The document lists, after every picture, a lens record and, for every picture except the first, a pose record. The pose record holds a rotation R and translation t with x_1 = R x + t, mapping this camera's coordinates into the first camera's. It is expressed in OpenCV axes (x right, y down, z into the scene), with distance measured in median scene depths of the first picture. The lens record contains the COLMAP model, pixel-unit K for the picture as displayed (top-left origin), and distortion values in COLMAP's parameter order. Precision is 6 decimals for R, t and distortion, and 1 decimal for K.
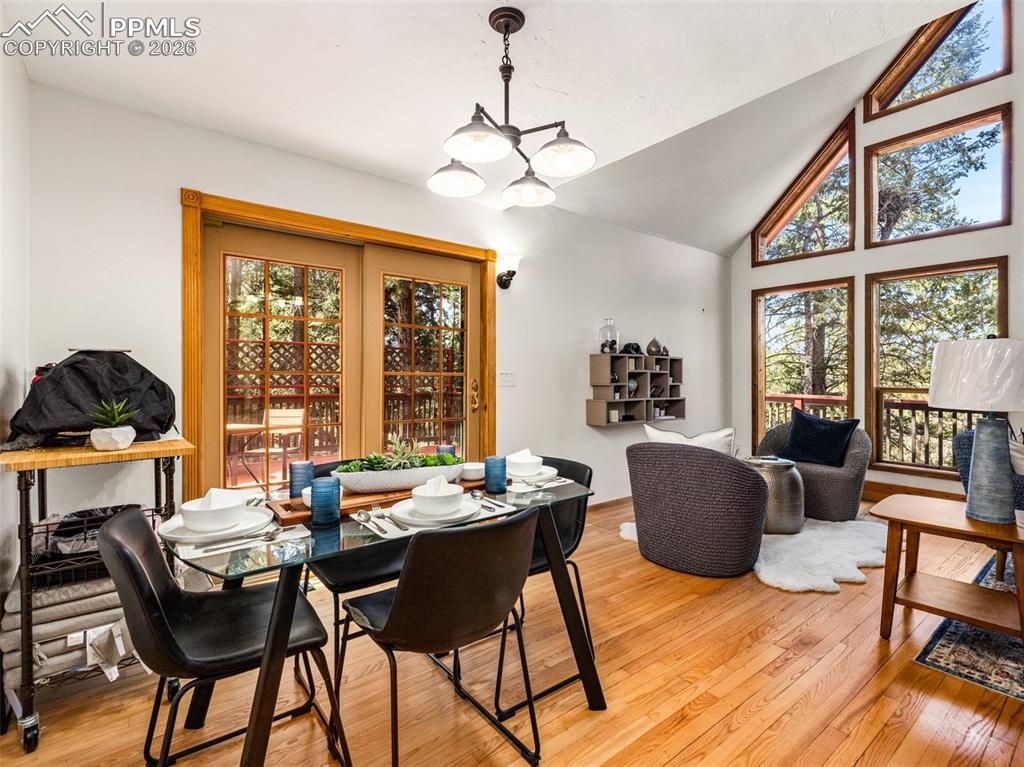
lens RADIAL K [[484.3, 0, 512.7], [0, 484.3, 379.2], [0, 0, 1]] dist [-0.001733, 0.000470]
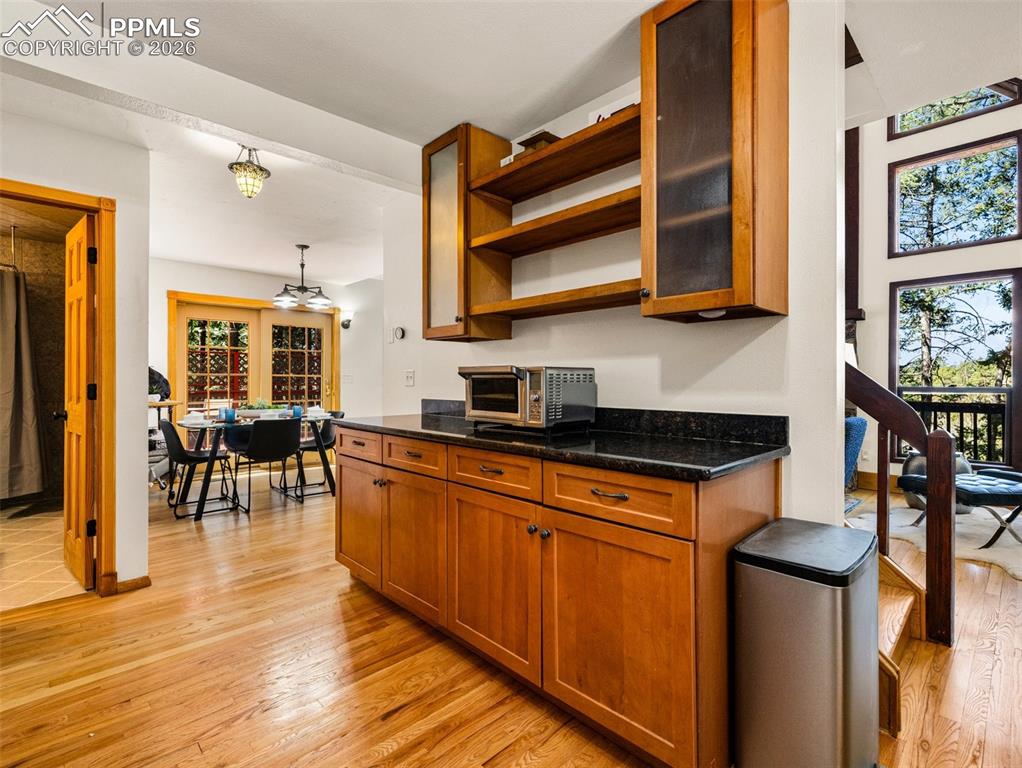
lens RADIAL K [[483.3, 0, 512.0], [0, 483.3, 380.9], [0, 0, 1]] dist [-0.001733, 0.000470]
pose [[0.995130, 0.000889, 0.098566, 0.437032], [-0.001065, 0.999998, 0.001741, 0.004717], [-0.098564, -0.001837, 0.995129, -0.894541]]
